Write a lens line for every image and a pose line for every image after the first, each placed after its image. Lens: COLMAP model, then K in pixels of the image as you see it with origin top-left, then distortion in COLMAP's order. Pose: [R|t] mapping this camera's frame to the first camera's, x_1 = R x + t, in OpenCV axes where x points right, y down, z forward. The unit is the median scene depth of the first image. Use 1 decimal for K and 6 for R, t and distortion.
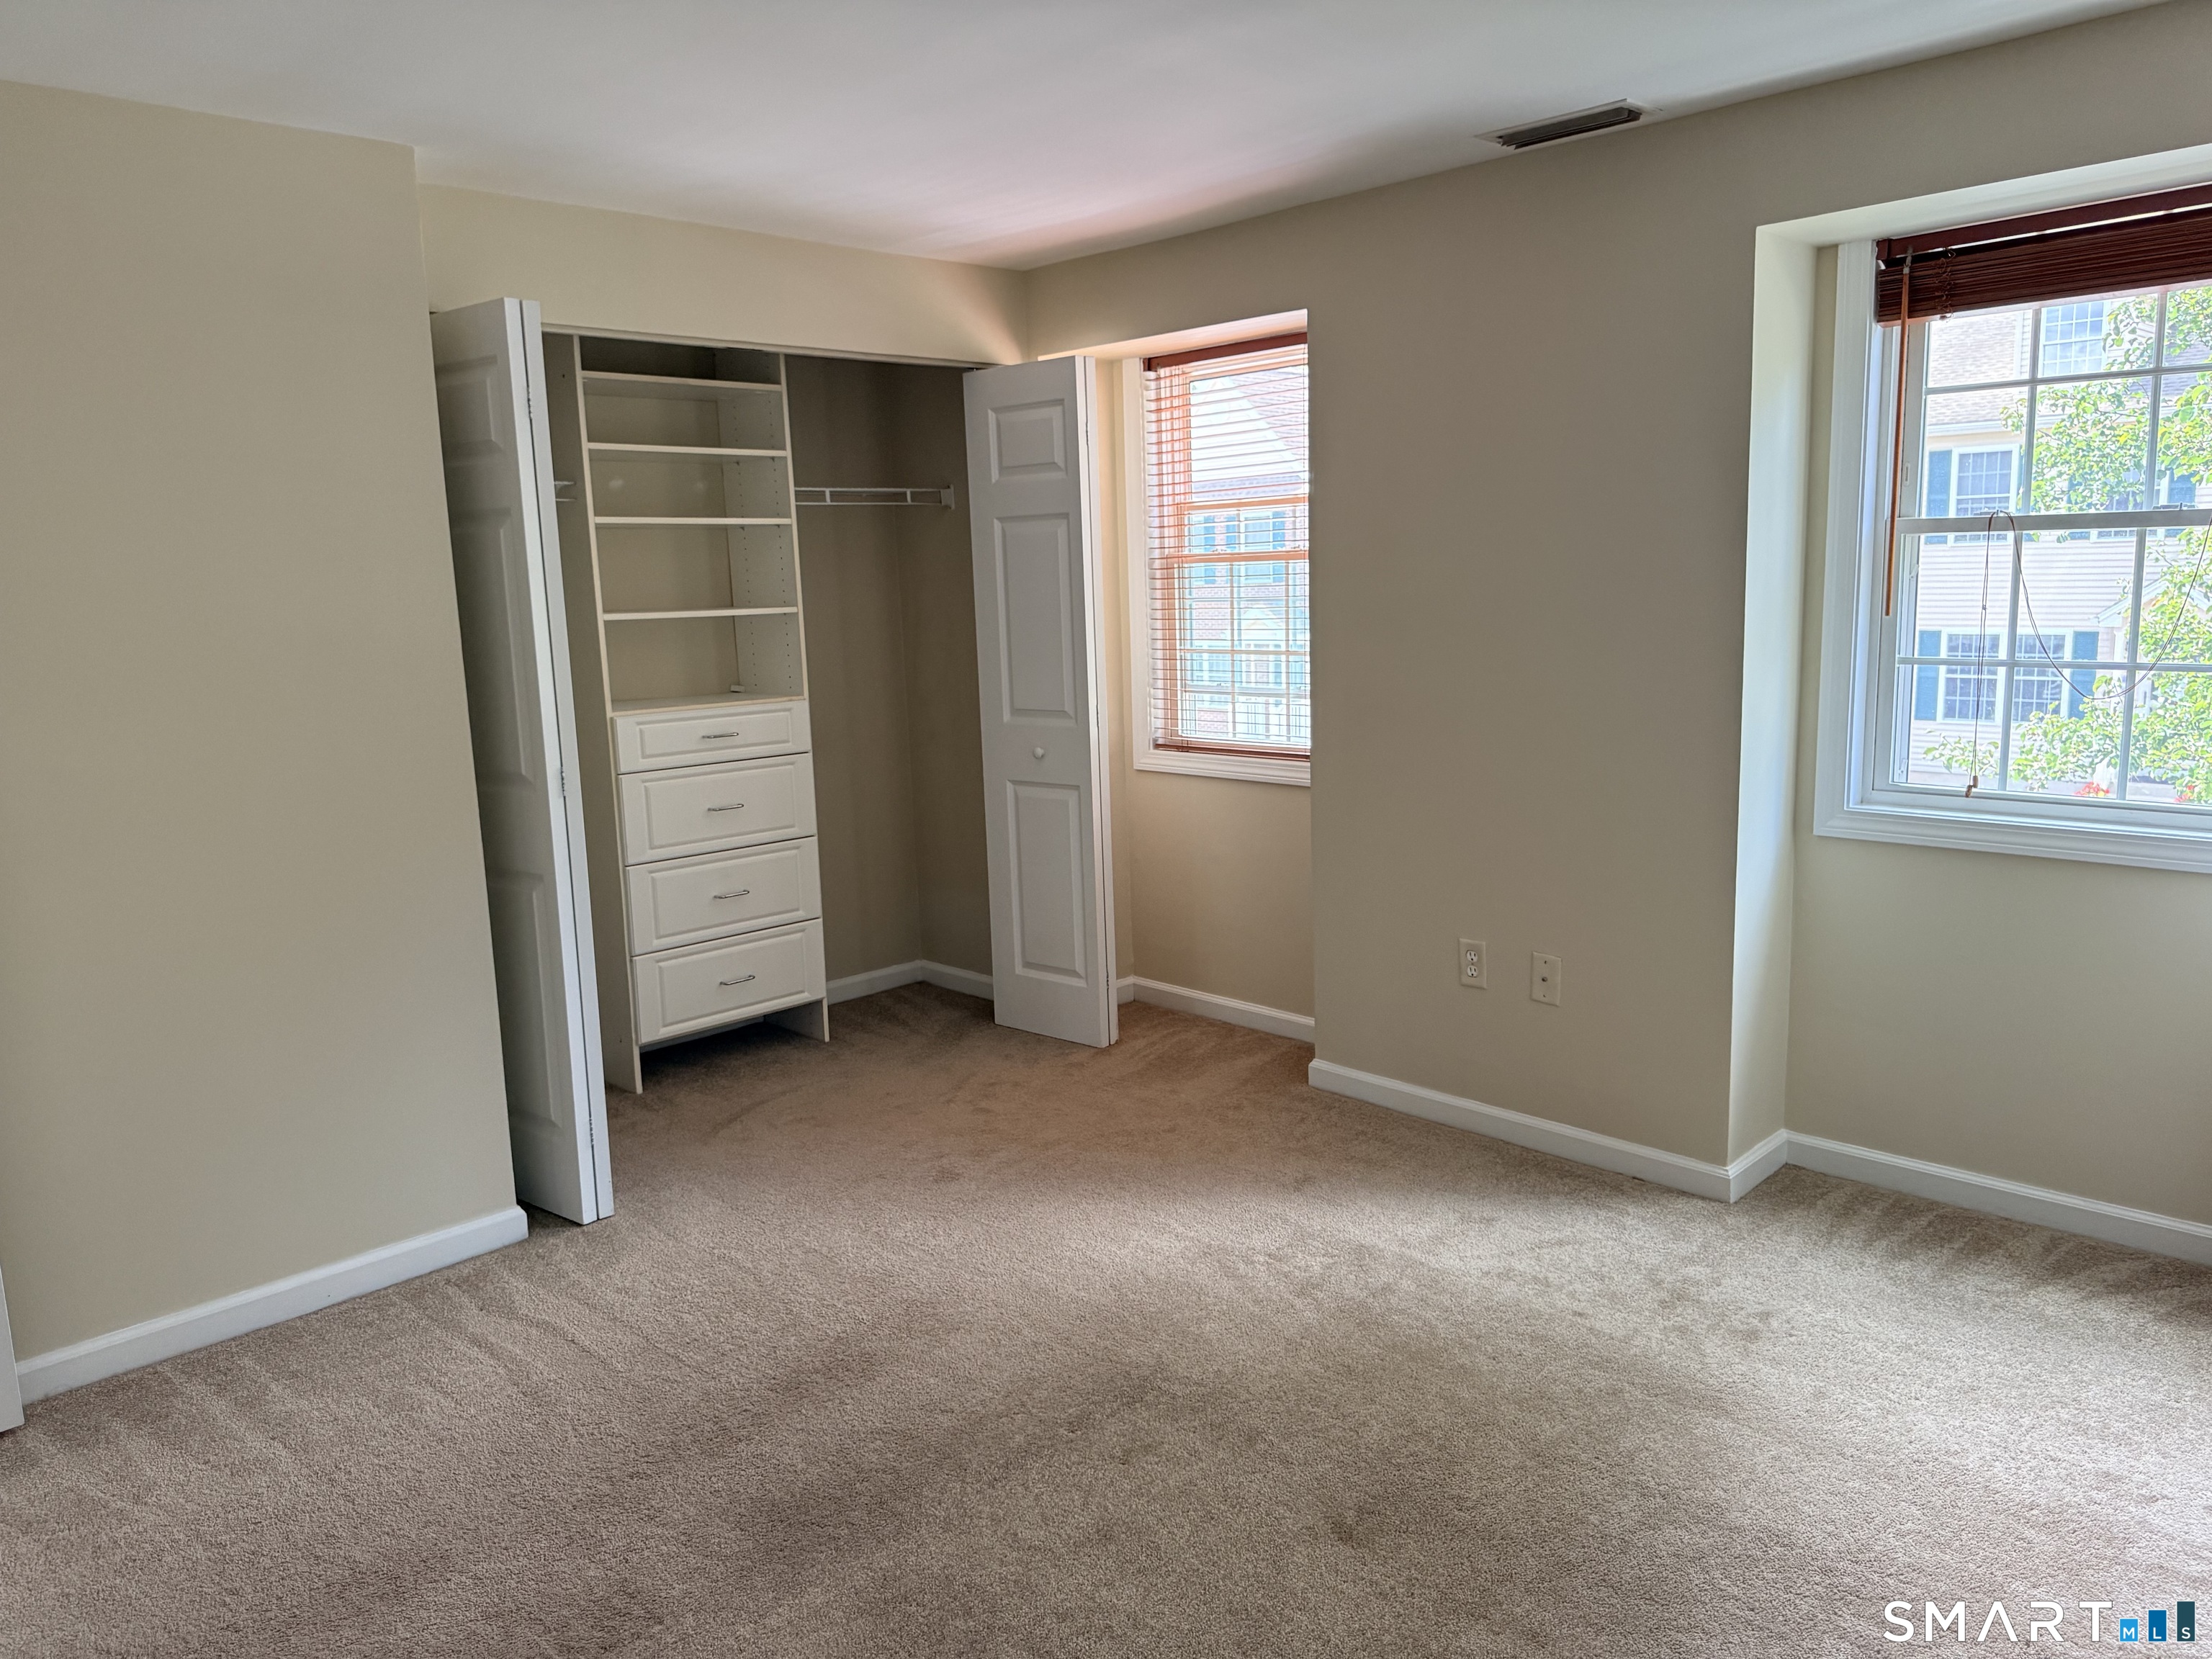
lens RADIAL K [[1553.9, 0, 1106.0], [0, 1553.9, 829.5], [0, 0, 1]] dist [0.006041, 0.002552]
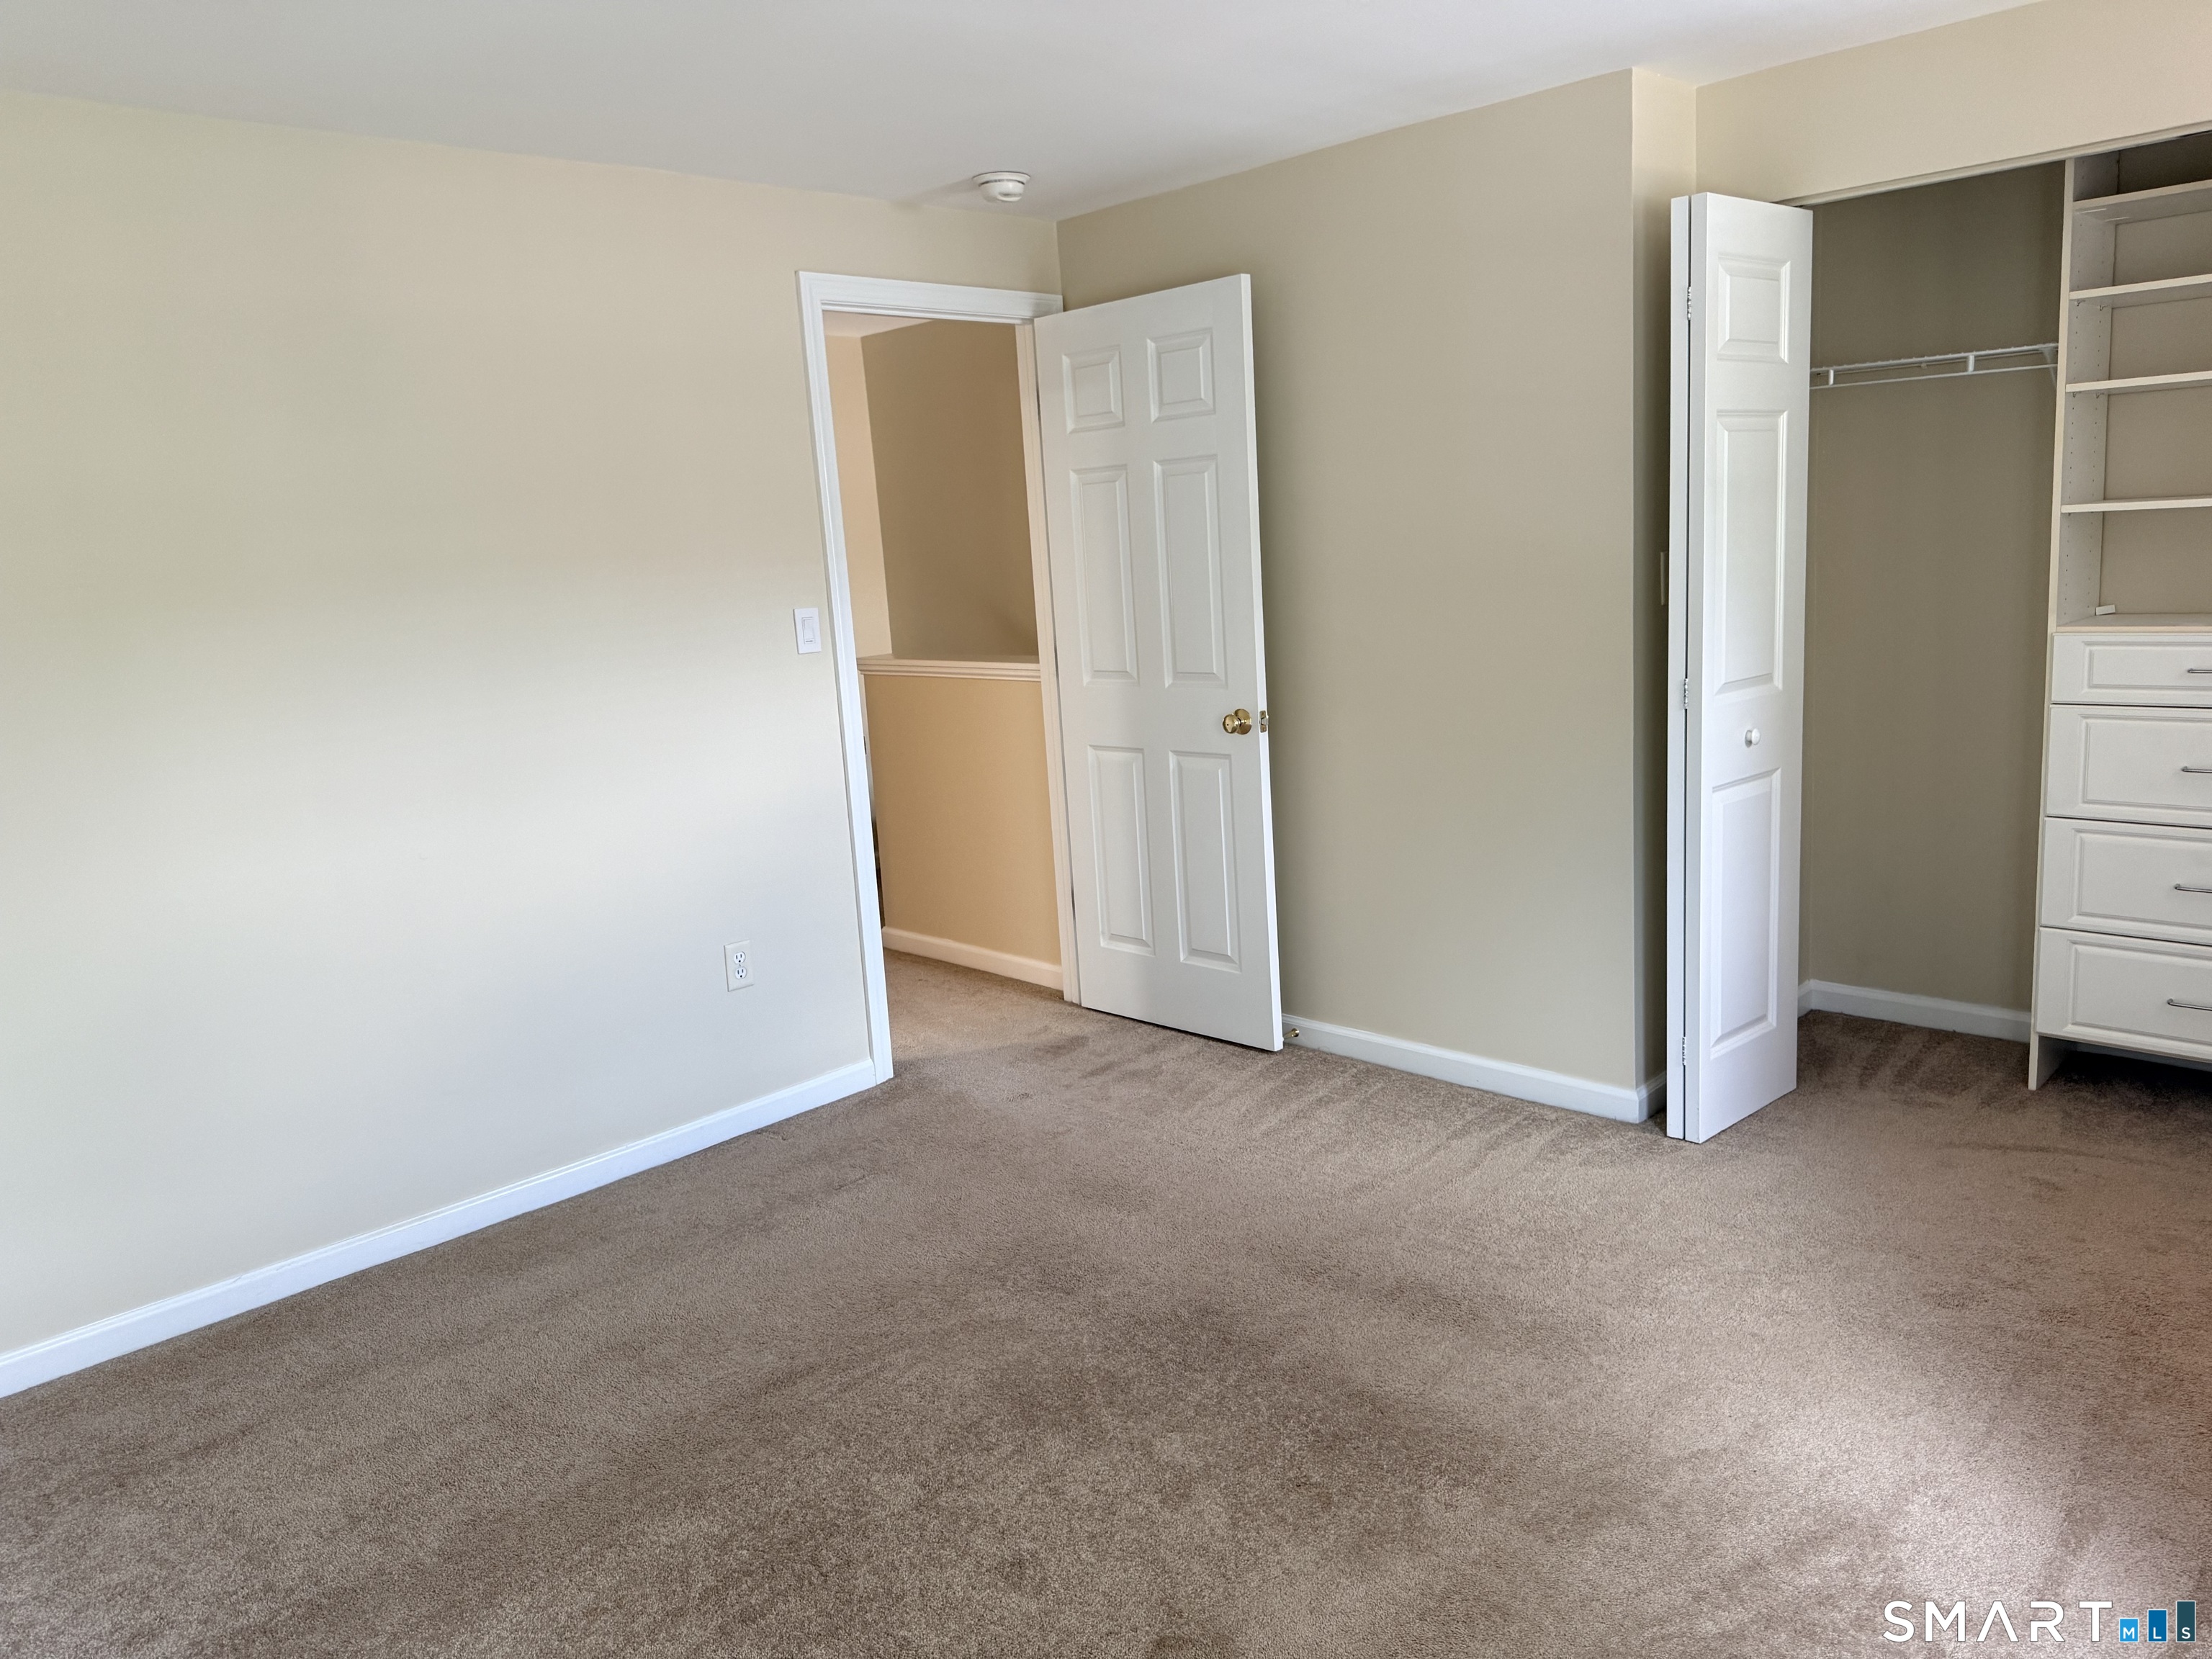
lens RADIAL K [[1553.9, 0, 1106.0], [0, 1553.9, 829.5], [0, 0, 1]] dist [0.006041, 0.002552]
pose [[0.011670, 0.216505, -0.976212, 0.633803], [-0.102426, 0.971402, 0.214214, -0.122966], [0.994672, 0.097490, 0.033512, 0.623510]]
